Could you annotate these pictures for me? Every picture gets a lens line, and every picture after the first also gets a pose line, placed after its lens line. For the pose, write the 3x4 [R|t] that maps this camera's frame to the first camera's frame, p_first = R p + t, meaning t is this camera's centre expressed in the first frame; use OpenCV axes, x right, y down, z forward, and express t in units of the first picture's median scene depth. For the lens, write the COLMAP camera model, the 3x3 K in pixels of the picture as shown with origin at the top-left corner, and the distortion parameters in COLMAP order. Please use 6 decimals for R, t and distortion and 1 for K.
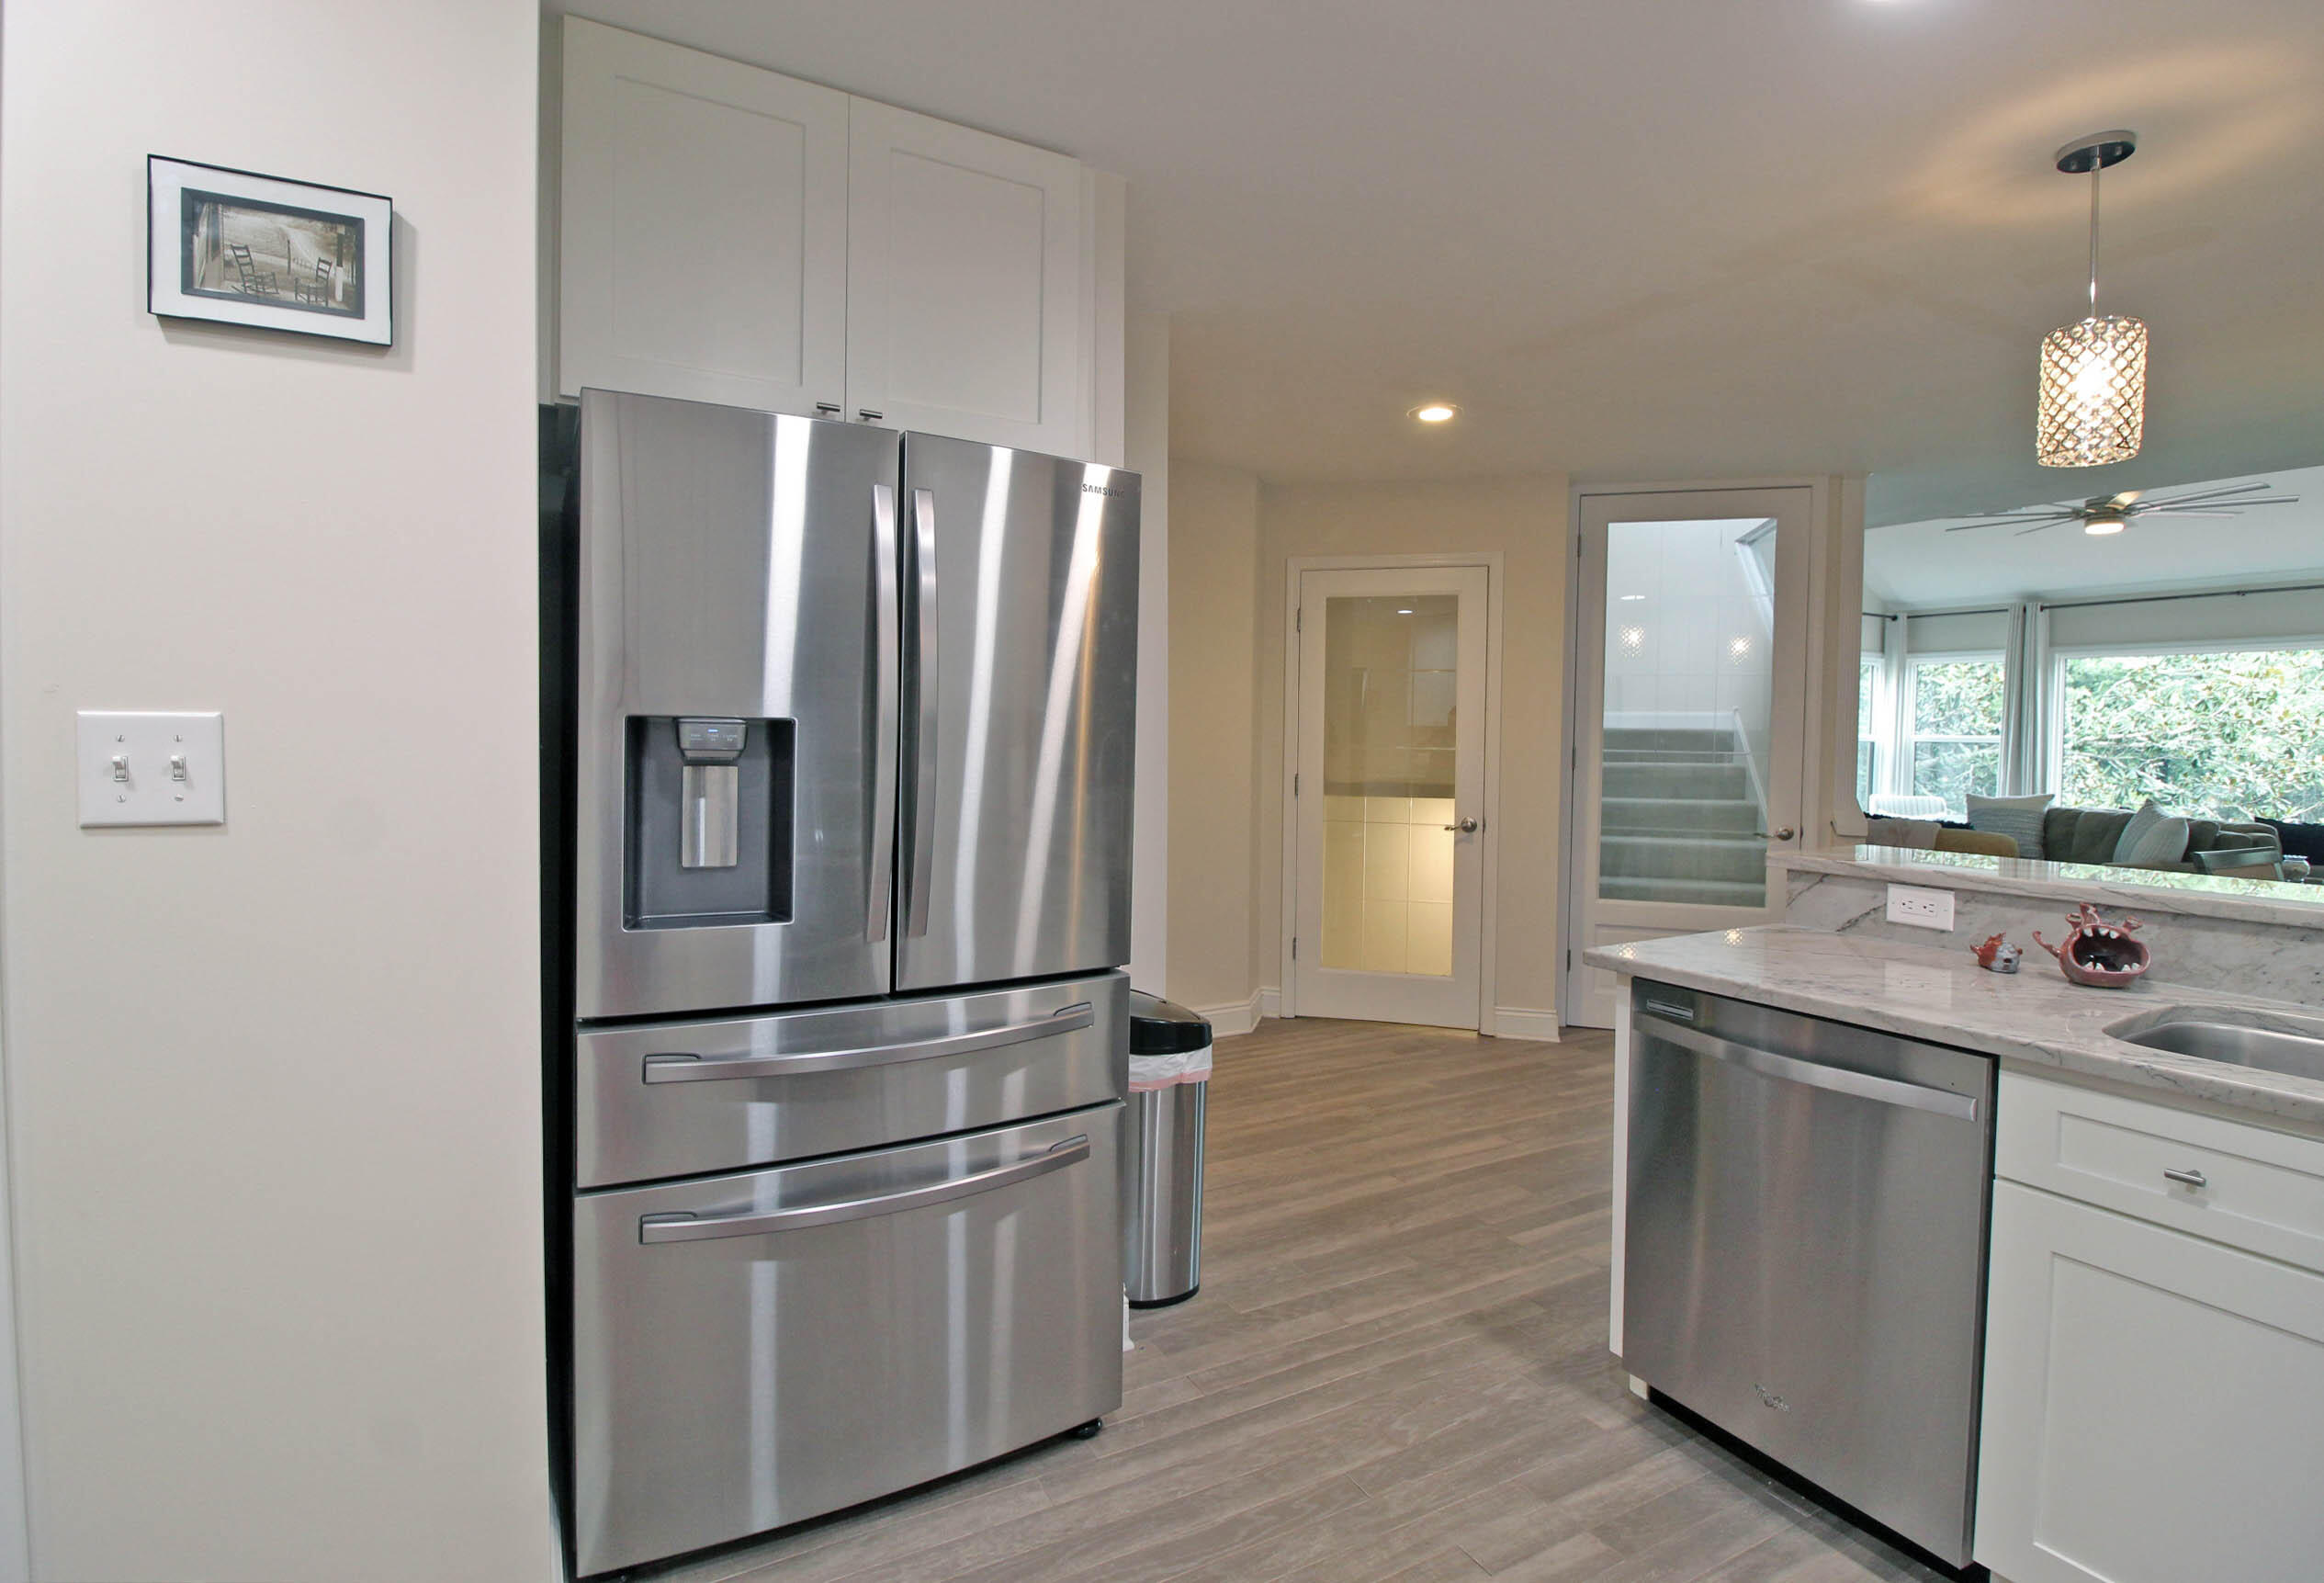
lens RADIAL K [[1108.1, 0, 1133.1], [0, 1108.1, 766.5], [0, 0, 1]] dist [0.000009, -0.012513]
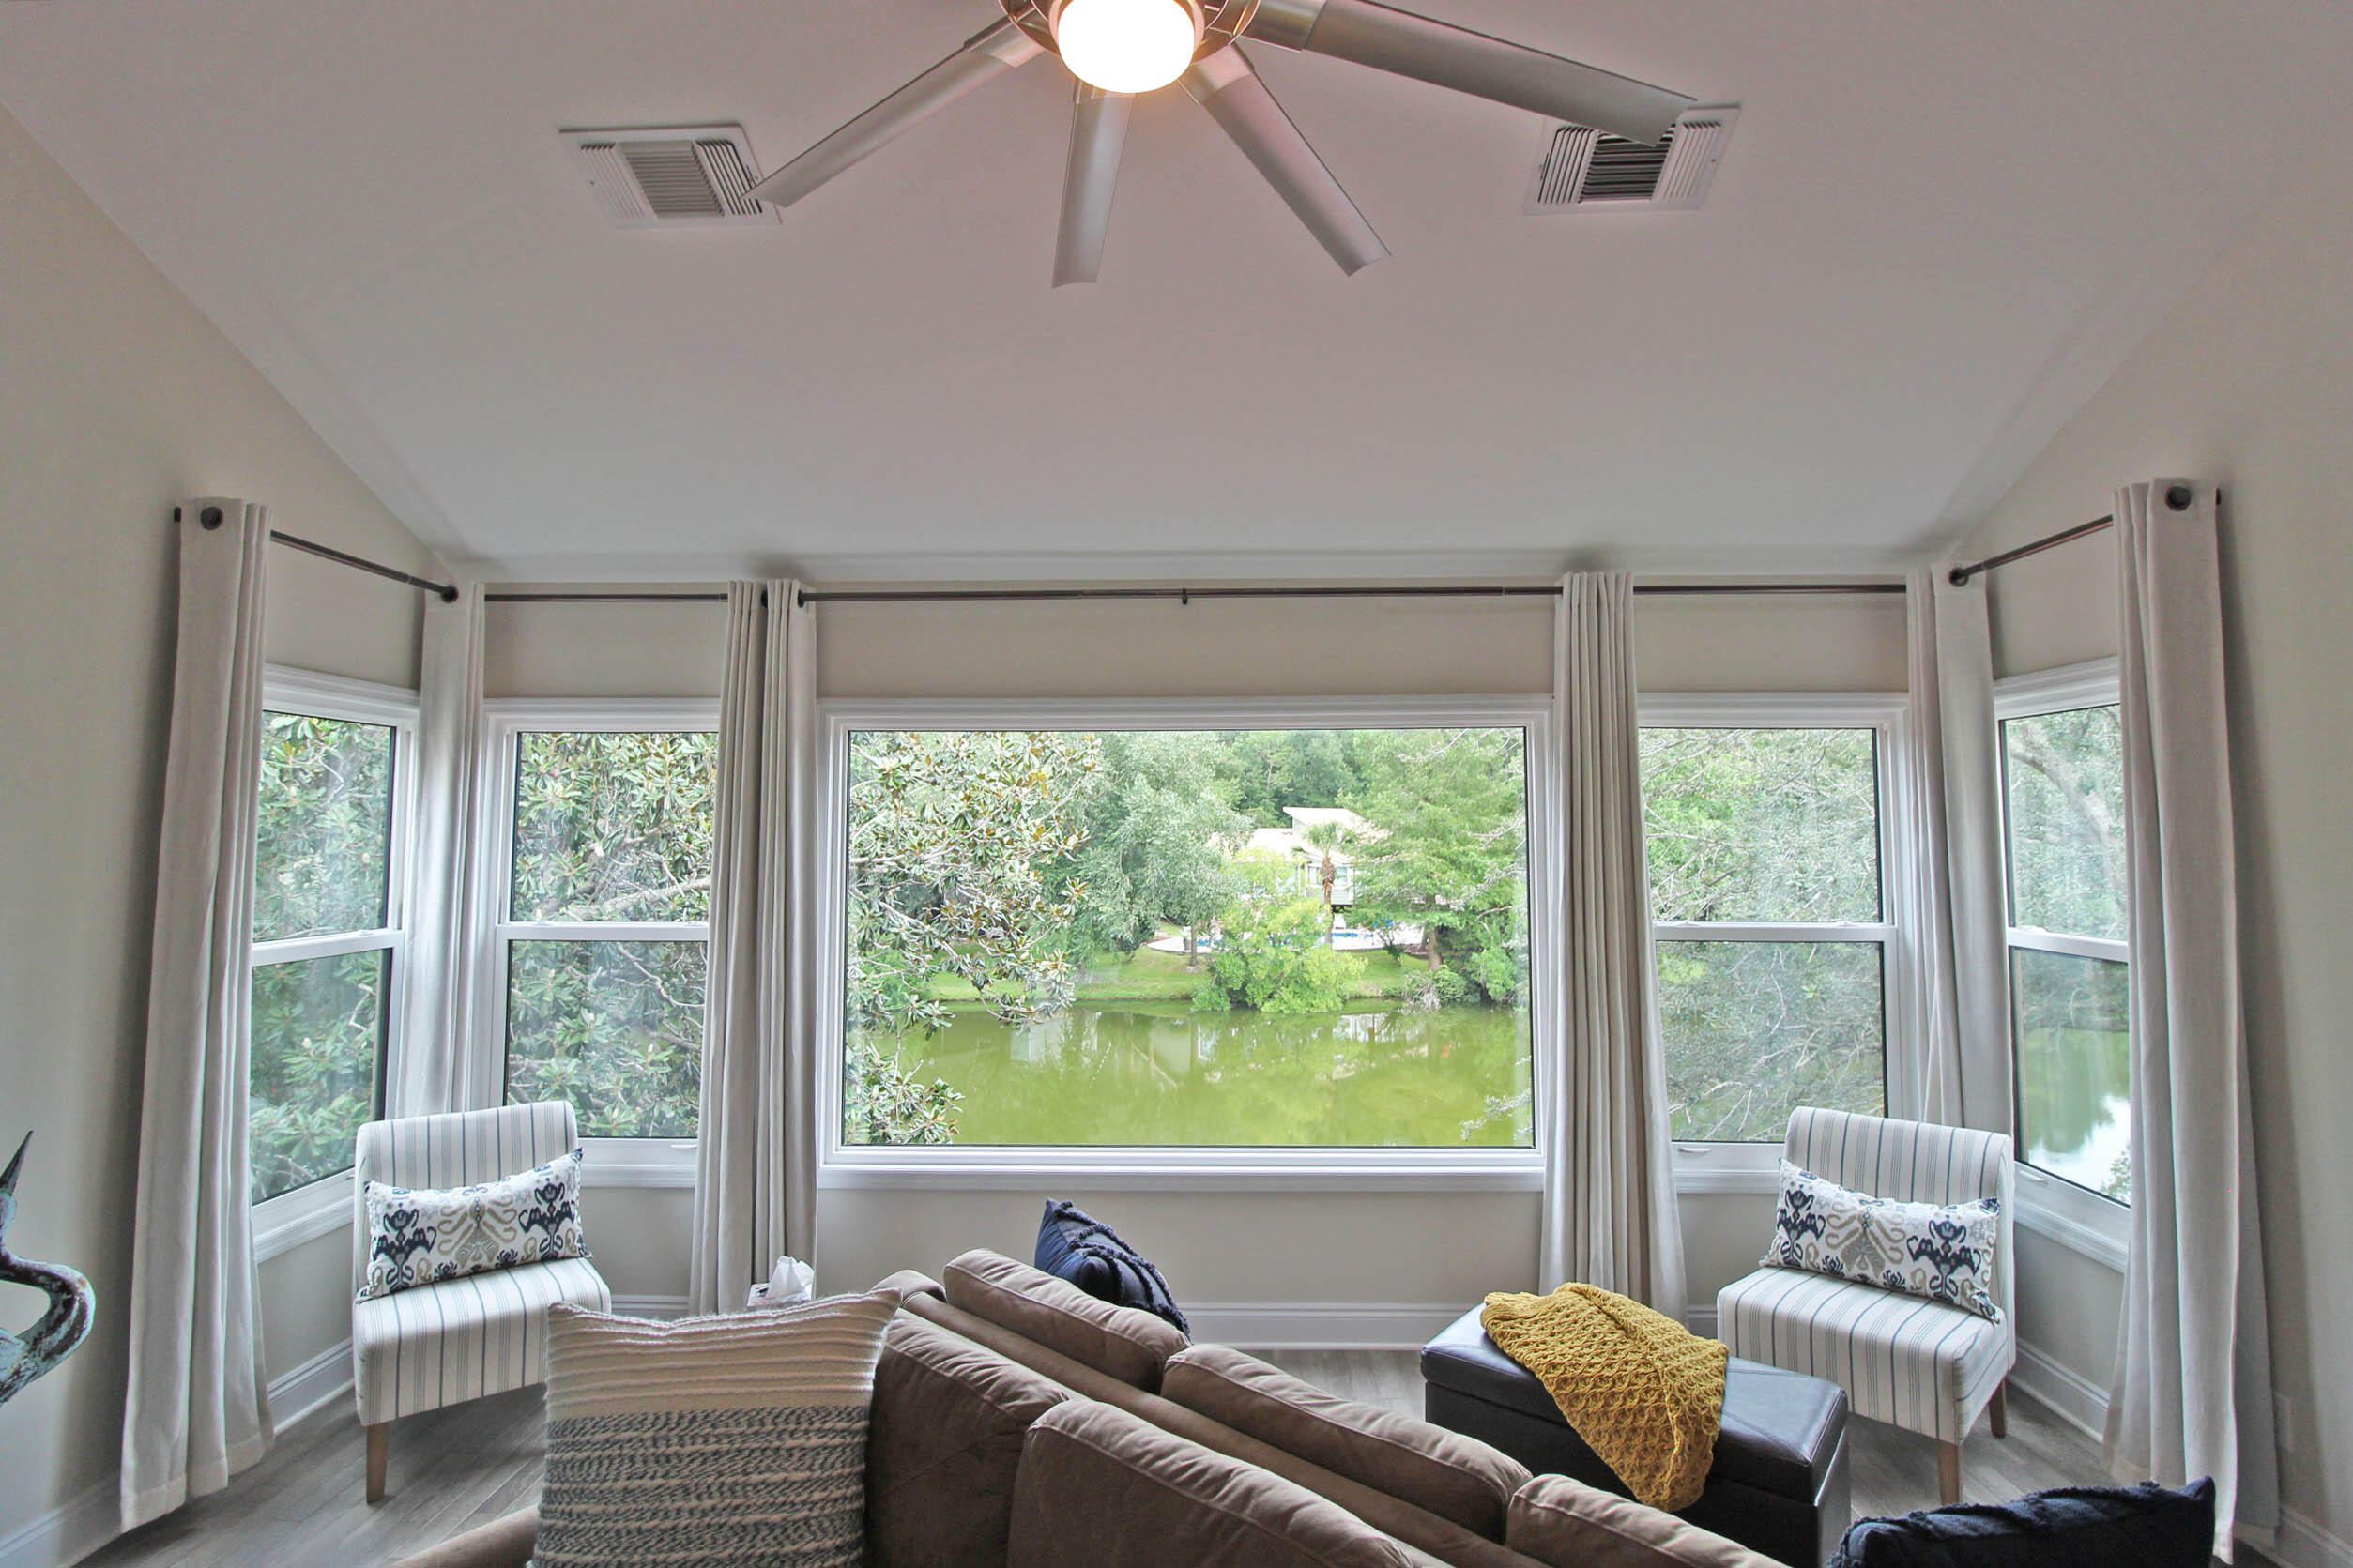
lens RADIAL K [[1125.9, 0, 1184.4], [0, 1125.9, 754.7], [0, 0, 1]] dist [0.001553, -0.013474]
pose [[0.498386, 0.047451, 0.865656, 0.405090], [0.035346, 0.996559, -0.074976, -0.039107], [-0.866234, 0.067965, 0.494994, 0.506946]]
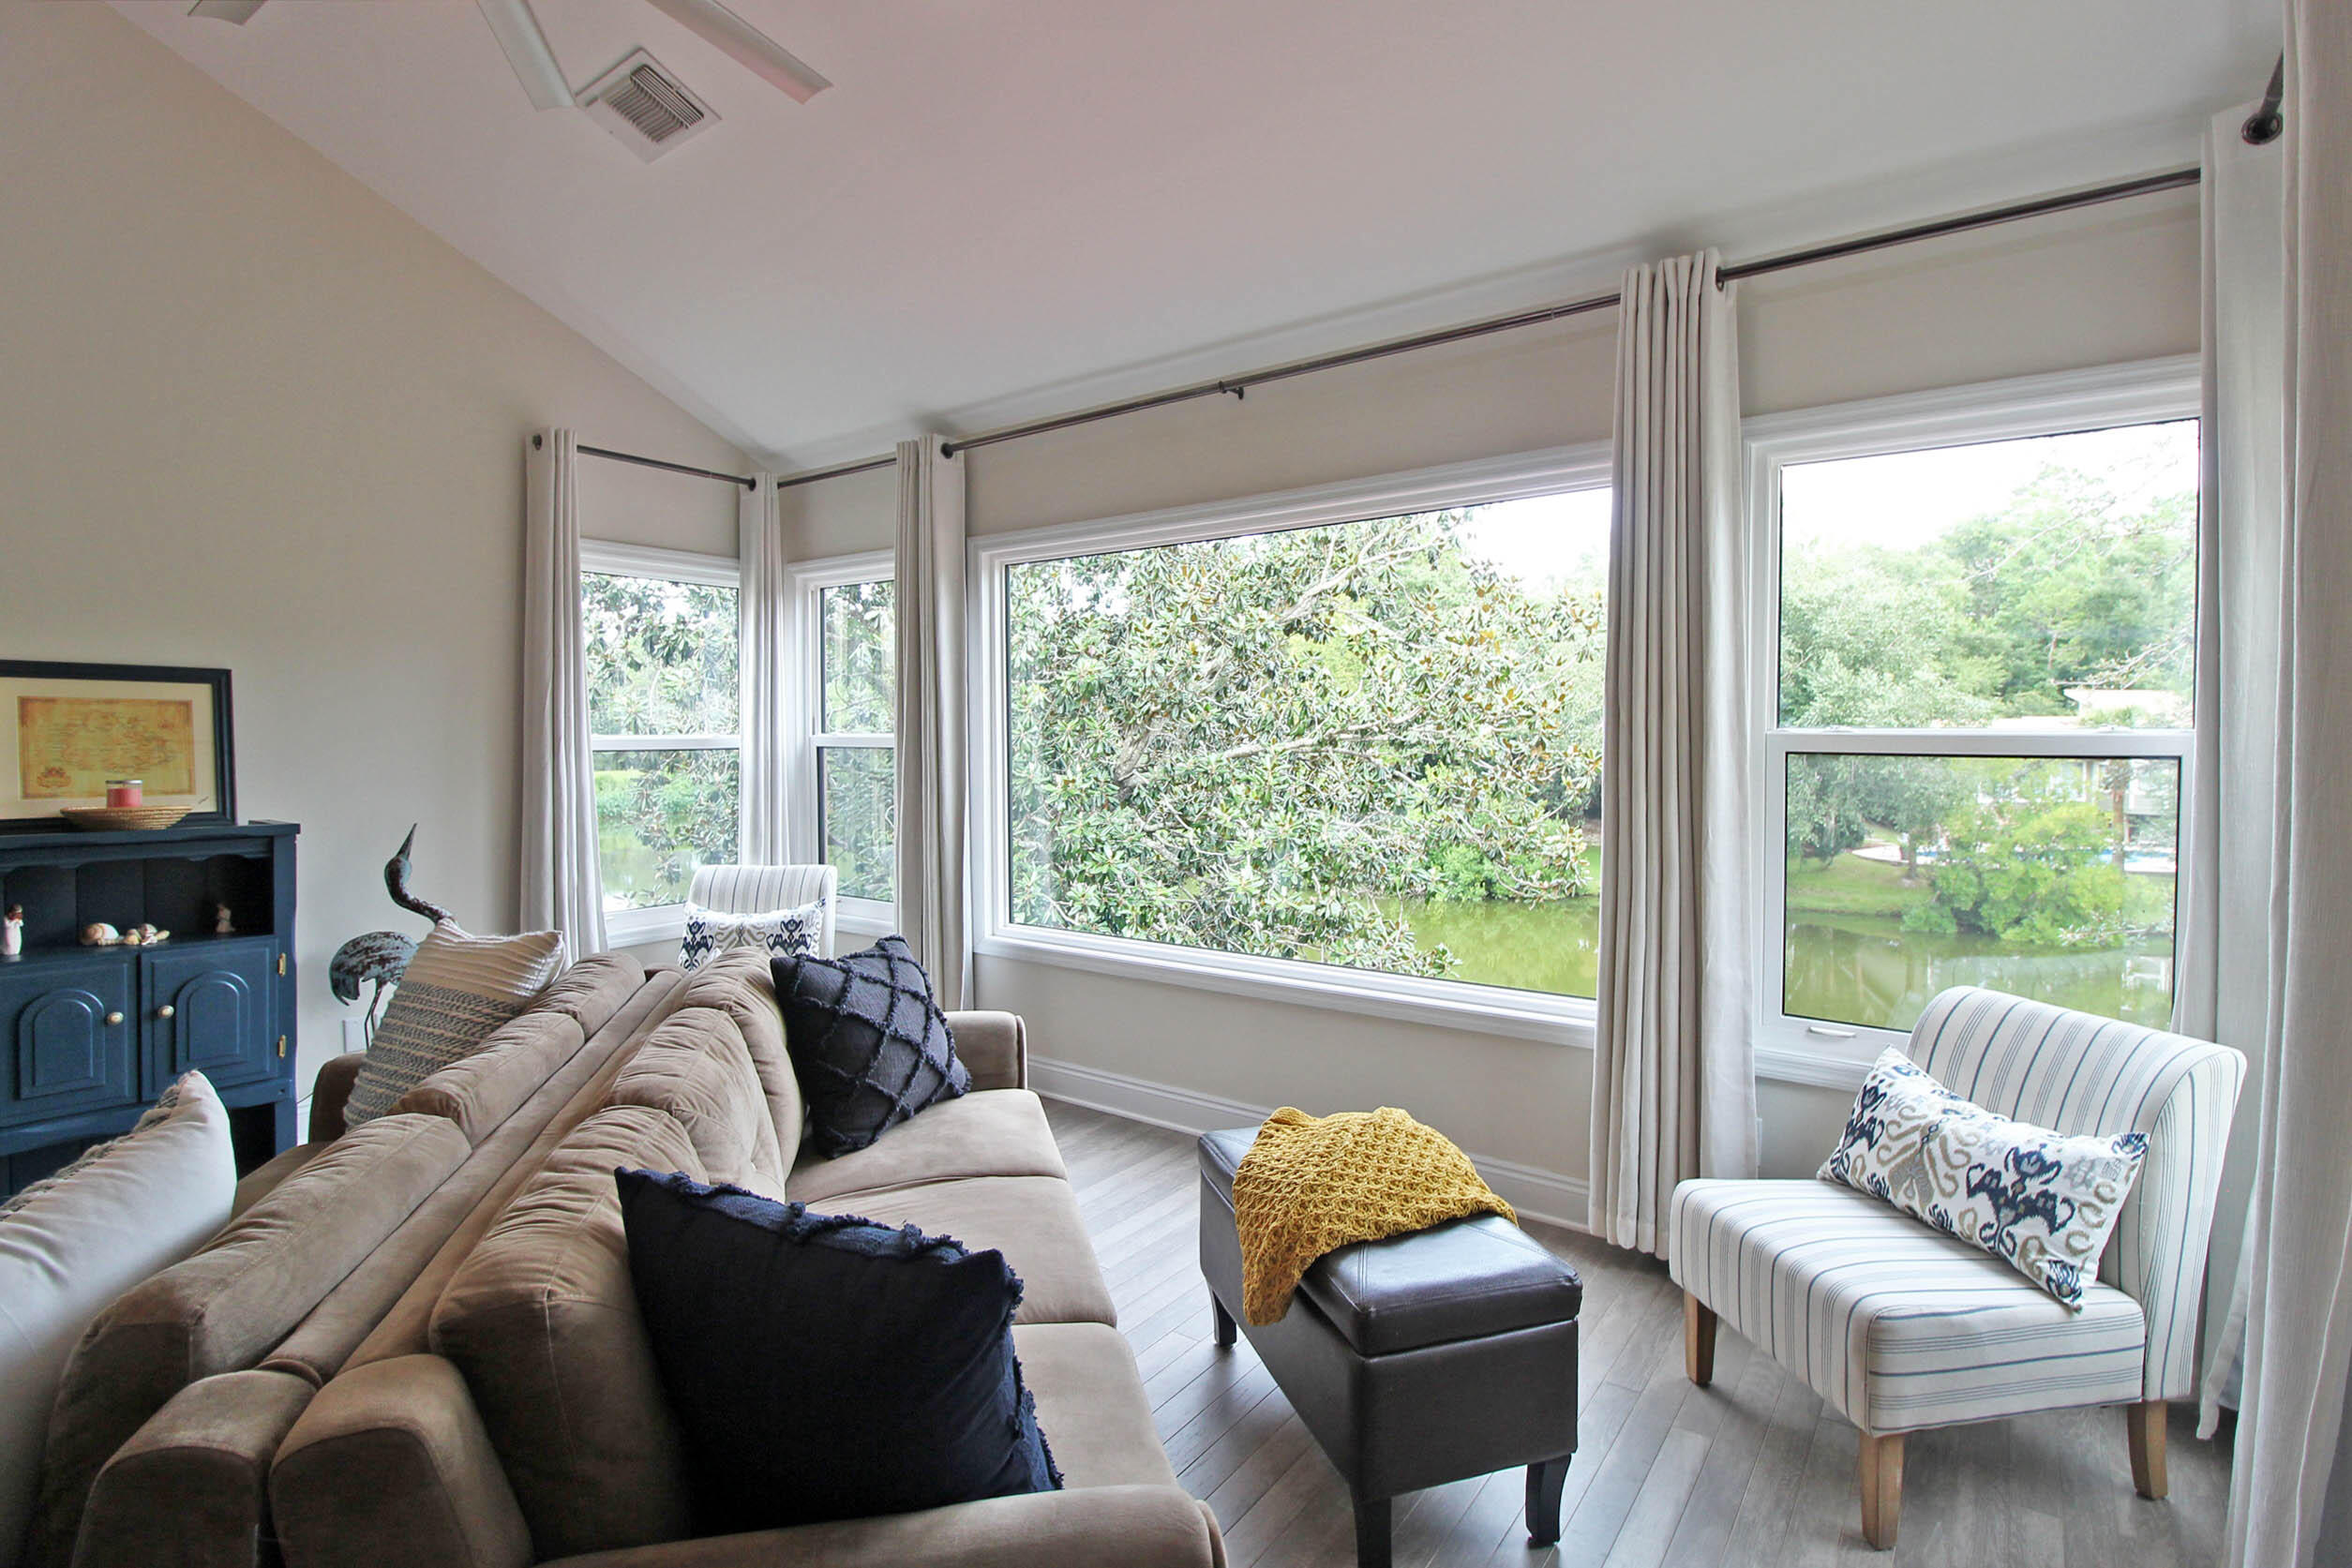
lens RADIAL K [[1125.4, 0, 1183.9], [0, 1125.4, 754.7], [0, 0, 1]] dist [0.001553, -0.013474]
pose [[0.902783, -0.024537, 0.429395, 0.525152], [0.029158, 0.999566, -0.004185, -0.010125], [-0.429106, 0.016298, 0.903107, 0.400442]]
